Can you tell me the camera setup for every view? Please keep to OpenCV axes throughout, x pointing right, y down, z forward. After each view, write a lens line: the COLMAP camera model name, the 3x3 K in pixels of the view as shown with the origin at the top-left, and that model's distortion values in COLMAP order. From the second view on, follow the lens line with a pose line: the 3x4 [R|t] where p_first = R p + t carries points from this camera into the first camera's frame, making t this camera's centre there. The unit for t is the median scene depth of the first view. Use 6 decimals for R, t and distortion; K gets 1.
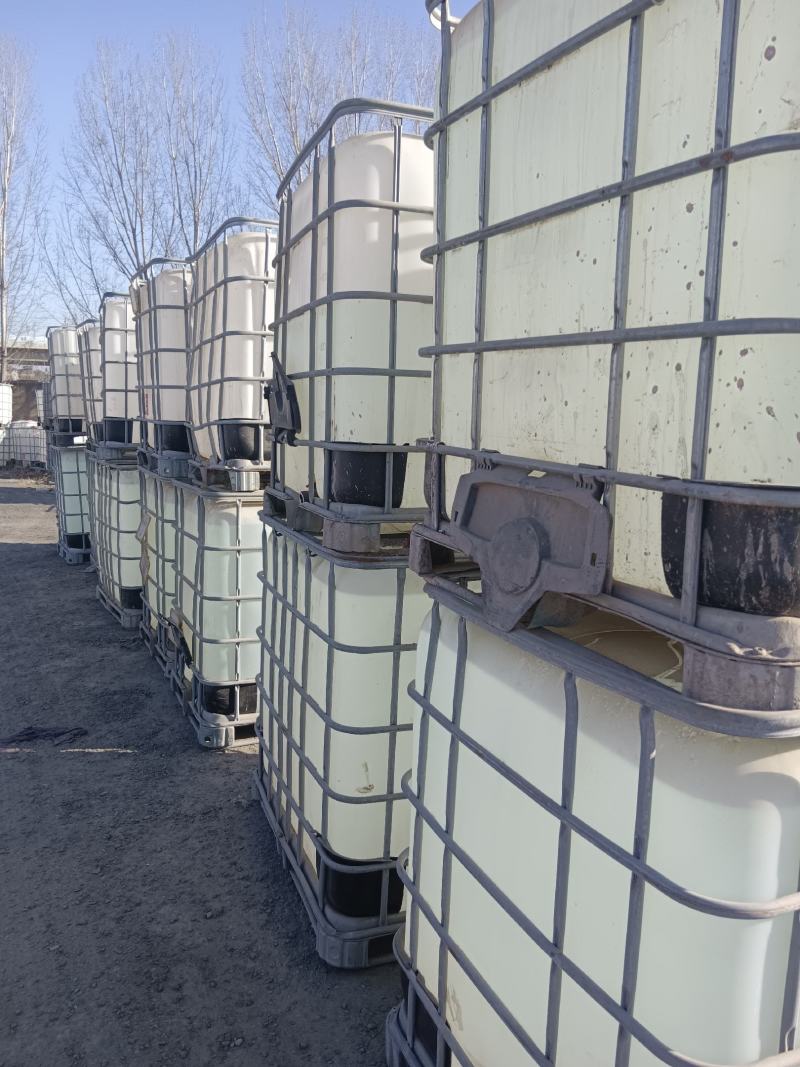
lens RADIAL K [[811.3, 0, 404.6], [0, 811.3, 559.2], [0, 0, 1]] dist [0.084280, -0.161448]
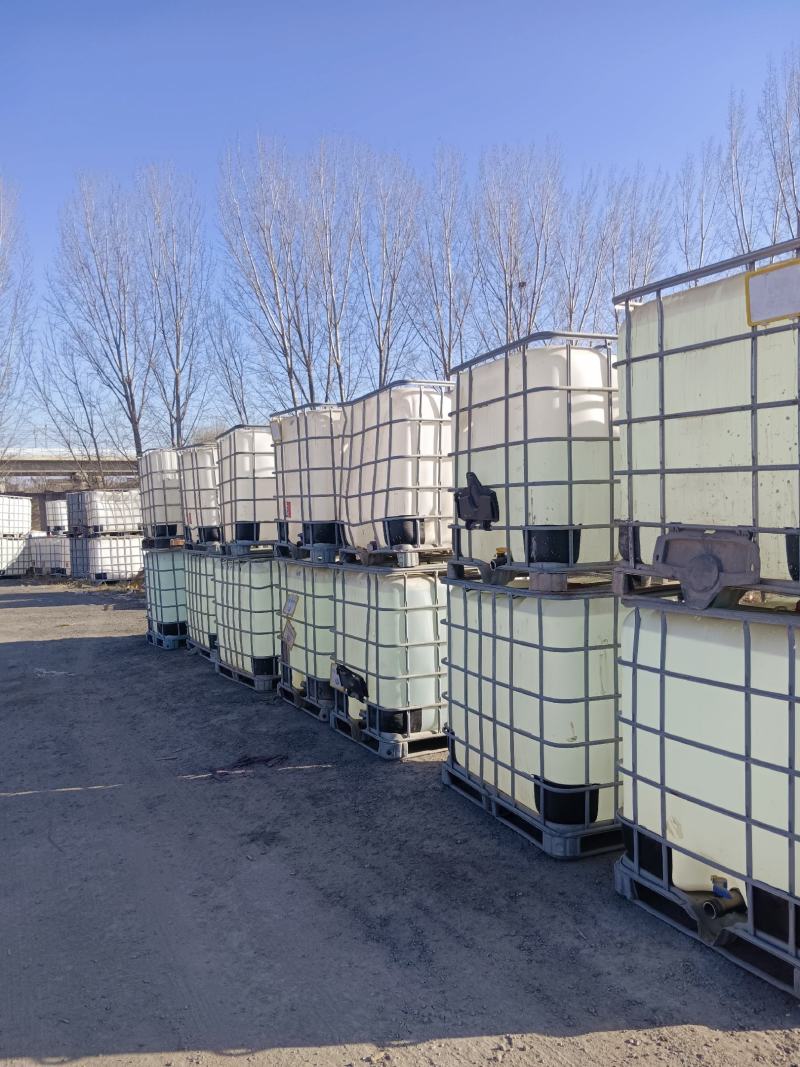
lens RADIAL K [[811.3, 0, 404.6], [0, 811.3, 559.2], [0, 0, 1]] dist [0.084280, -0.161448]
pose [[0.998019, -0.053951, 0.032348, -0.247917], [0.057147, 0.992534, -0.107749, 0.051917], [-0.026294, 0.109385, 0.993652, -0.375568]]
